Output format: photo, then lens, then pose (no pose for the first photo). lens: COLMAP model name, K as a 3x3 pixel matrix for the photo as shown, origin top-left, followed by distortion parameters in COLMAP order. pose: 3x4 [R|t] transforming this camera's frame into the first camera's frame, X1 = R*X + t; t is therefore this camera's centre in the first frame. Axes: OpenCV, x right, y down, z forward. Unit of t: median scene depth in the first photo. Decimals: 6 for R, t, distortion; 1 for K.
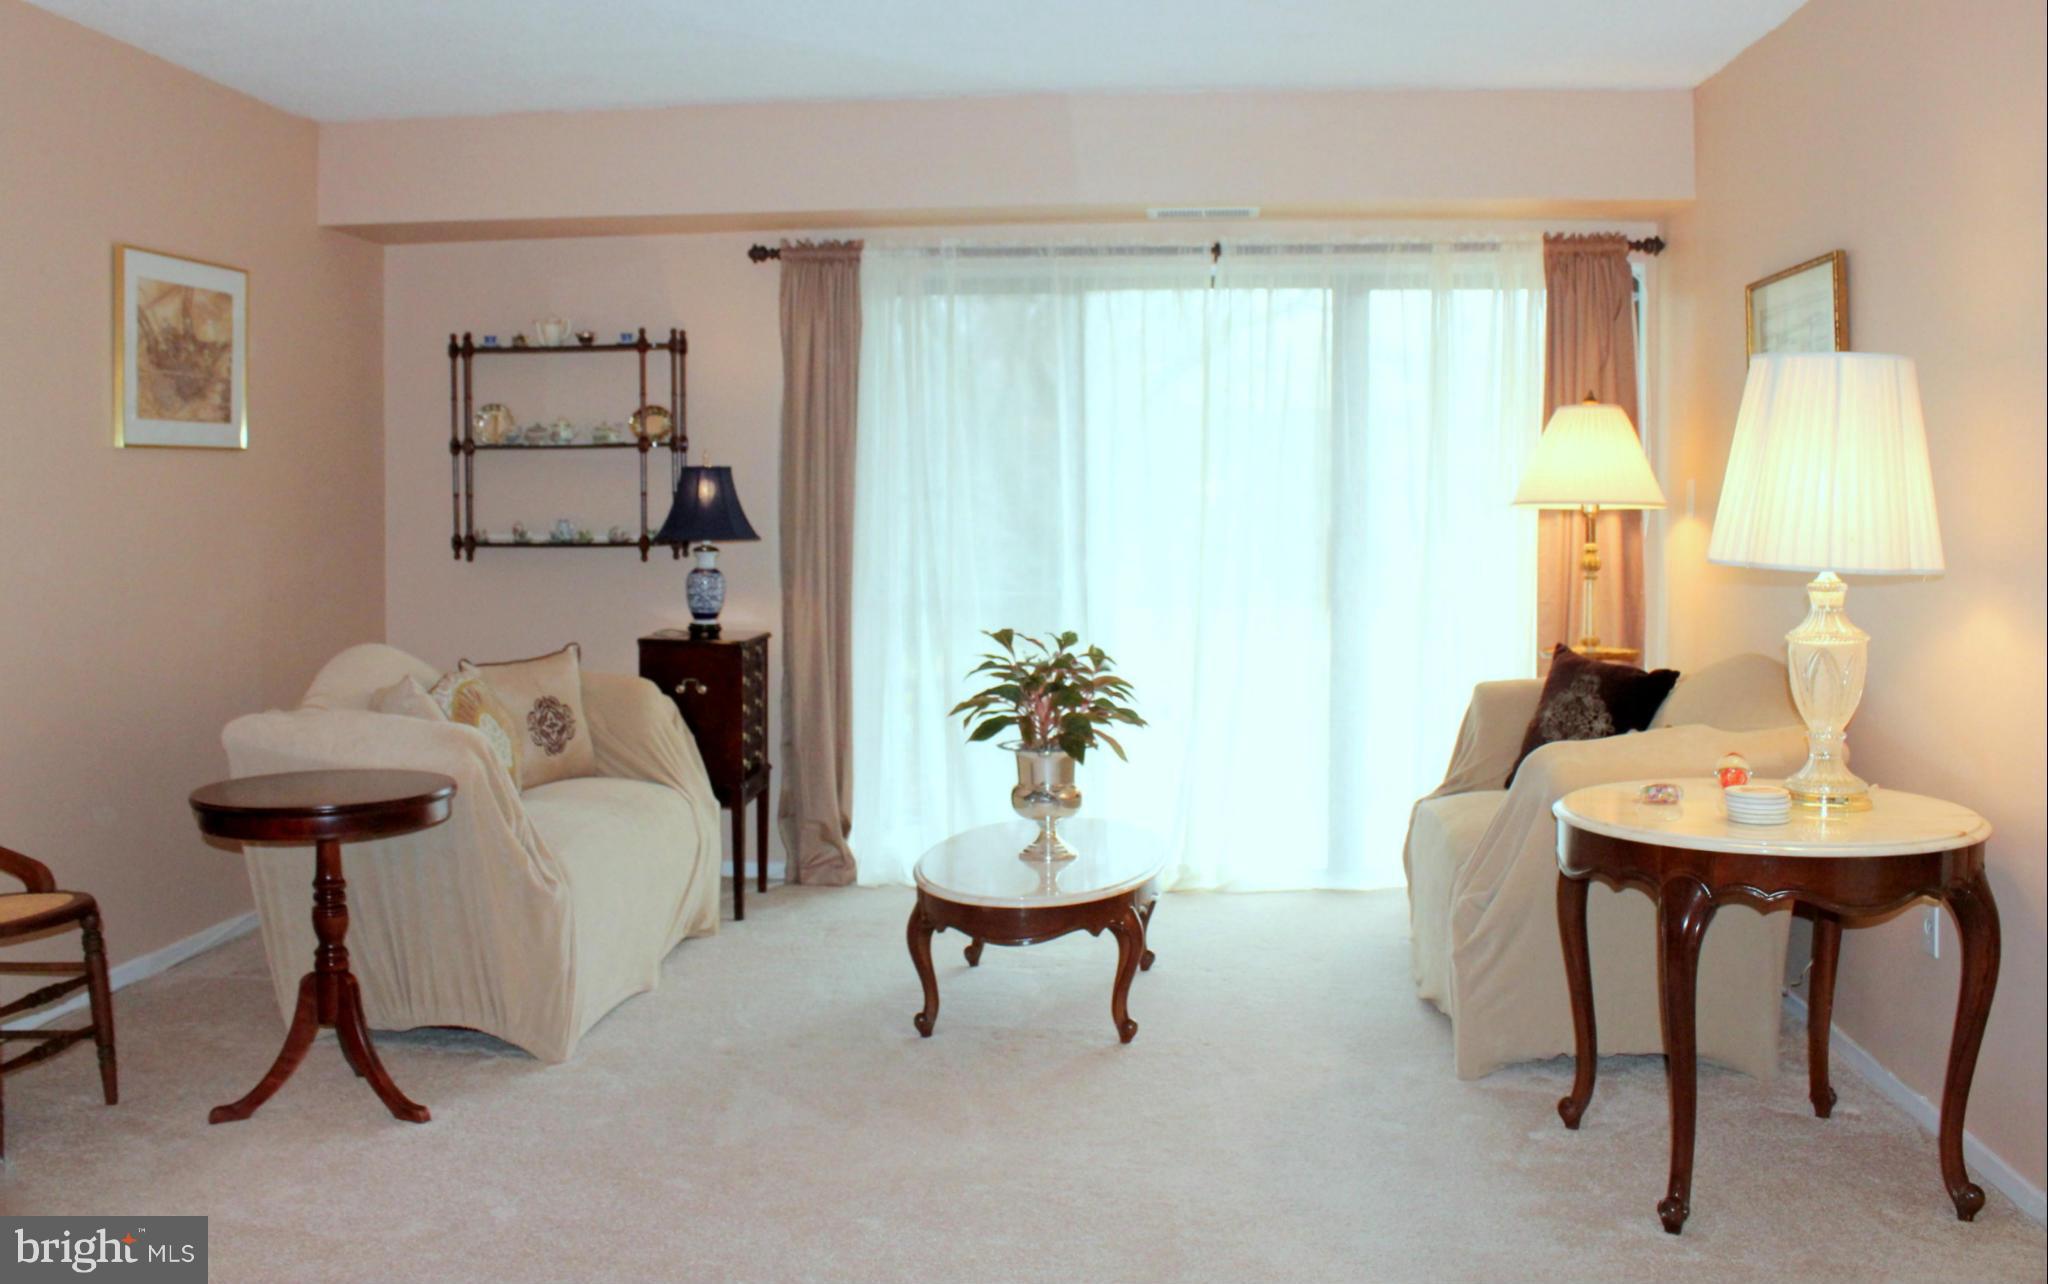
lens RADIAL K [[1841.6, 0, 1012.2], [0, 1841.6, 555.8], [0, 0, 1]] dist [-0.131045, 0.086167]
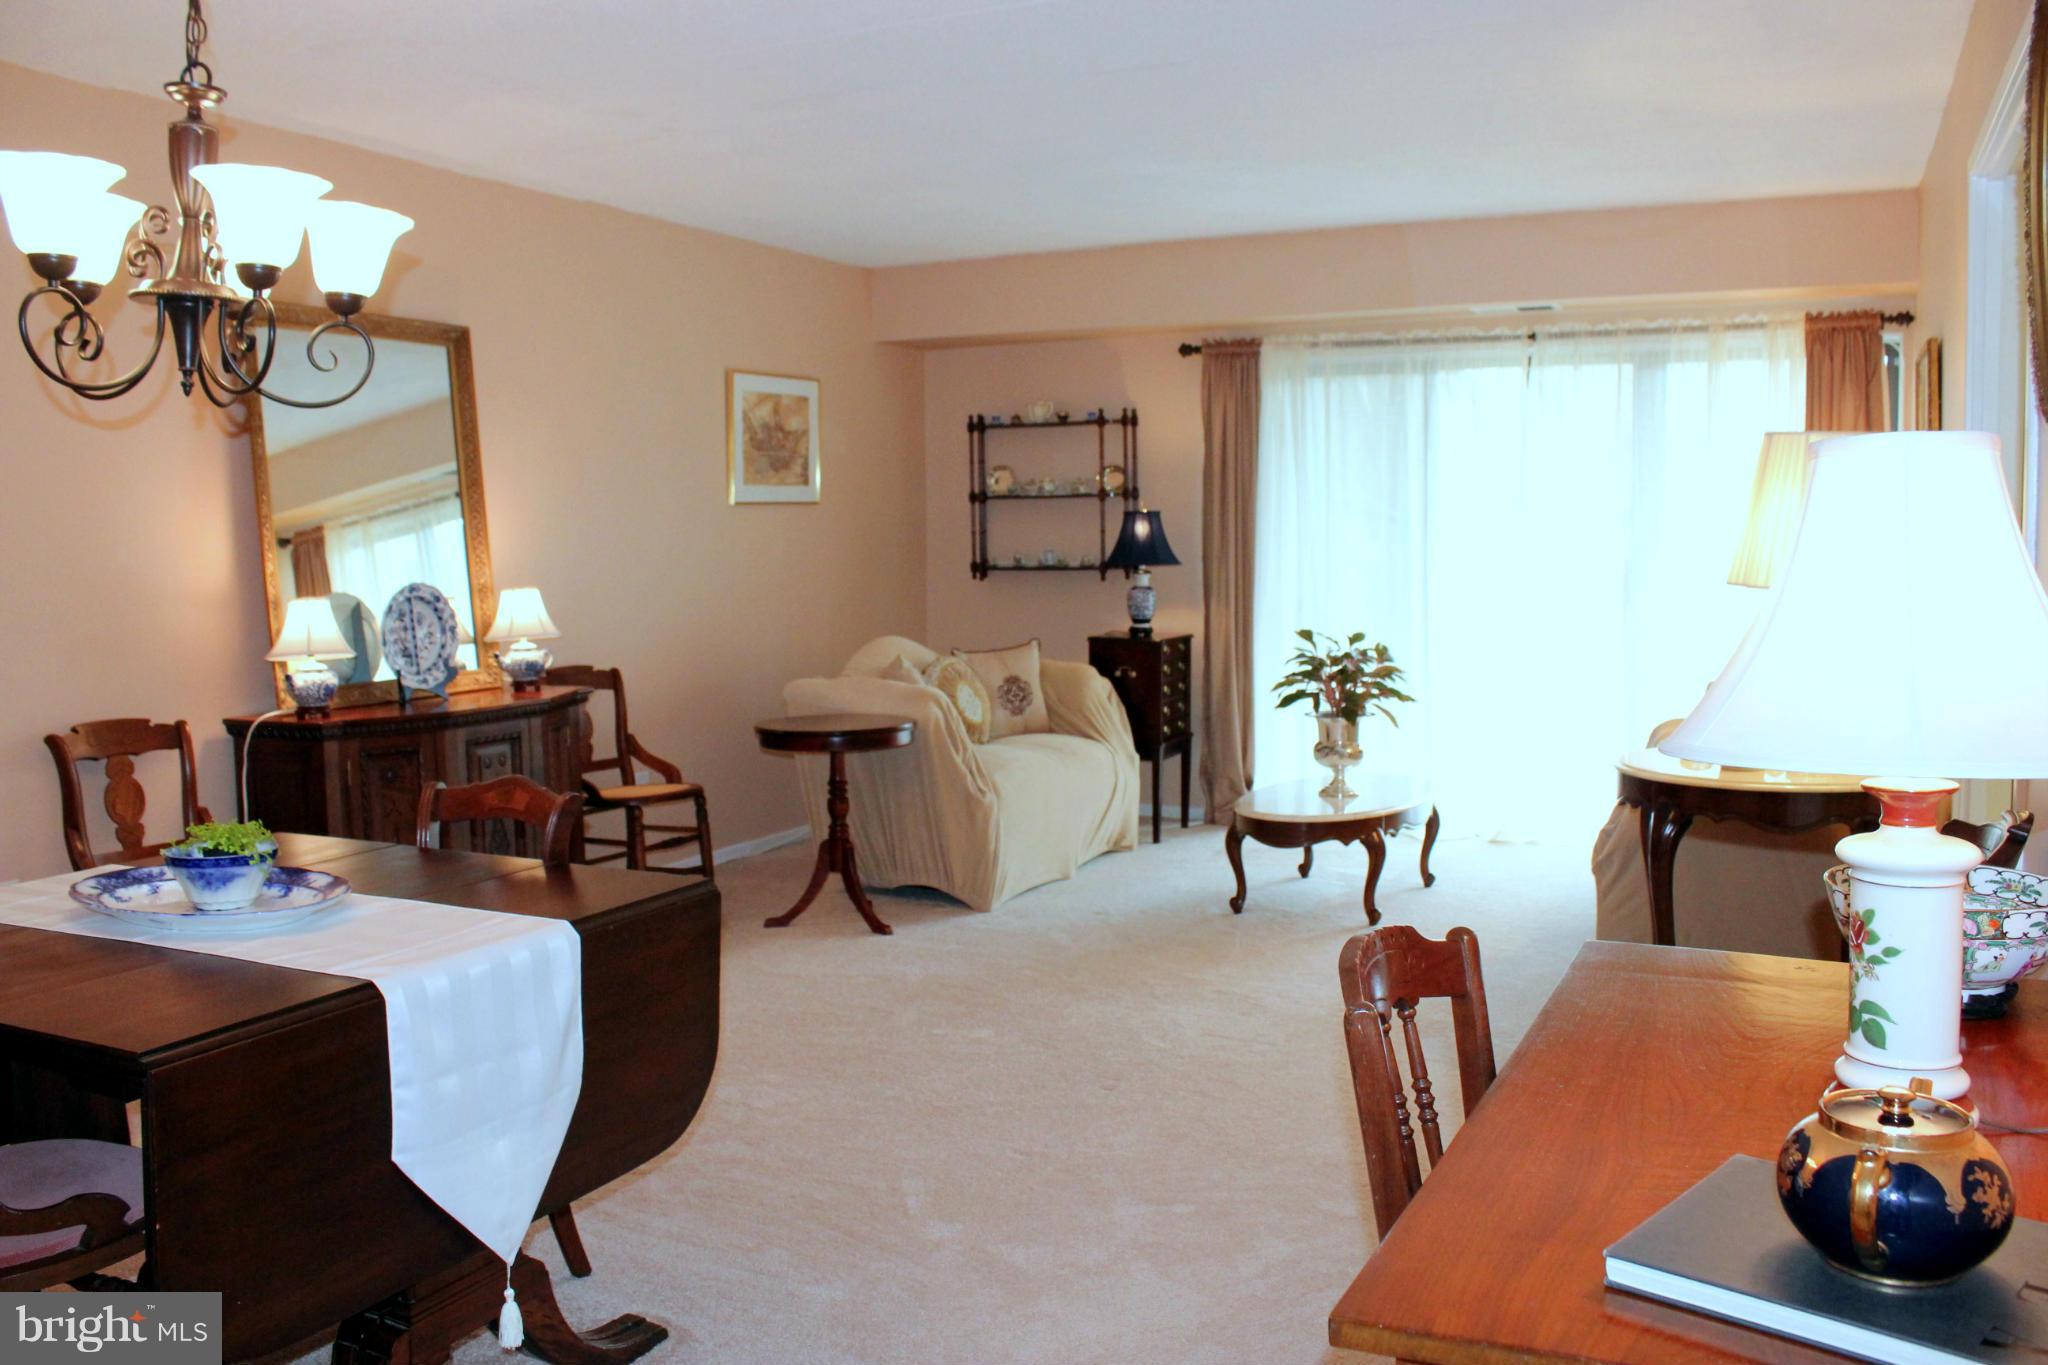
lens RADIAL K [[1770.2, 0, 1034.1], [0, 1770.2, 629.4], [0, 0, 1]] dist [-0.155417, 0.117312]
pose [[0.941691, 0.011560, -0.336281, 0.220612], [-0.002065, 0.999589, 0.028578, 0.001866], [0.336473, -0.026217, 0.941328, -0.287896]]
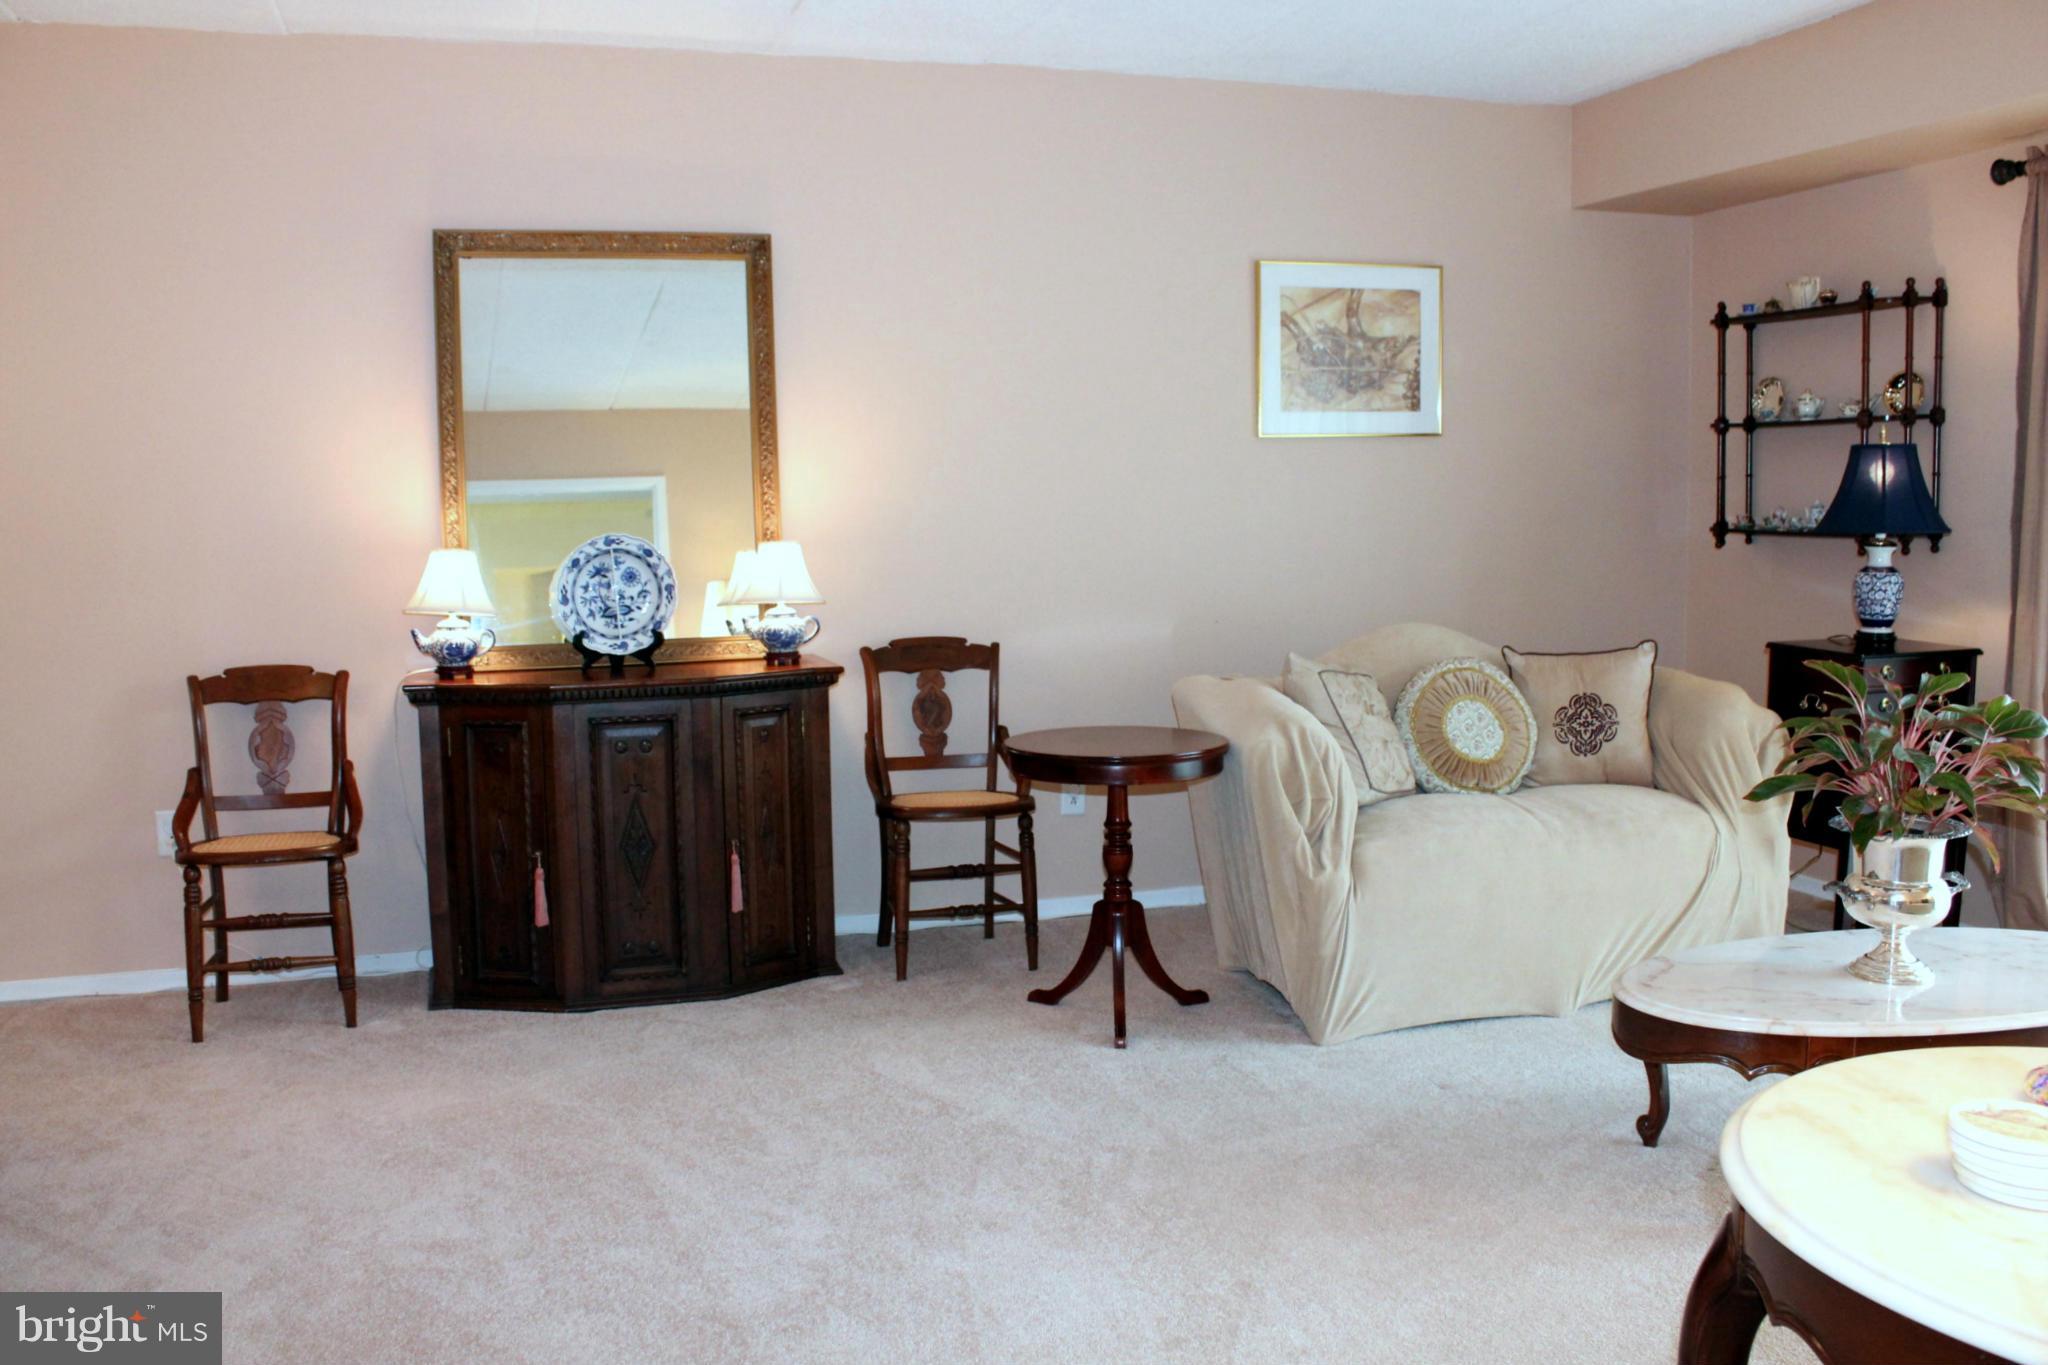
lens RADIAL K [[1770.2, 0, 1025.3], [0, 1770.2, 680.6], [0, 0, 1]] dist [-0.155417, 0.117312]
pose [[0.392433, 0.099121, -0.914424, 0.445026], [-0.017699, 0.994806, 0.100239, -0.014170], [0.919610, -0.023153, 0.392149, 0.372065]]
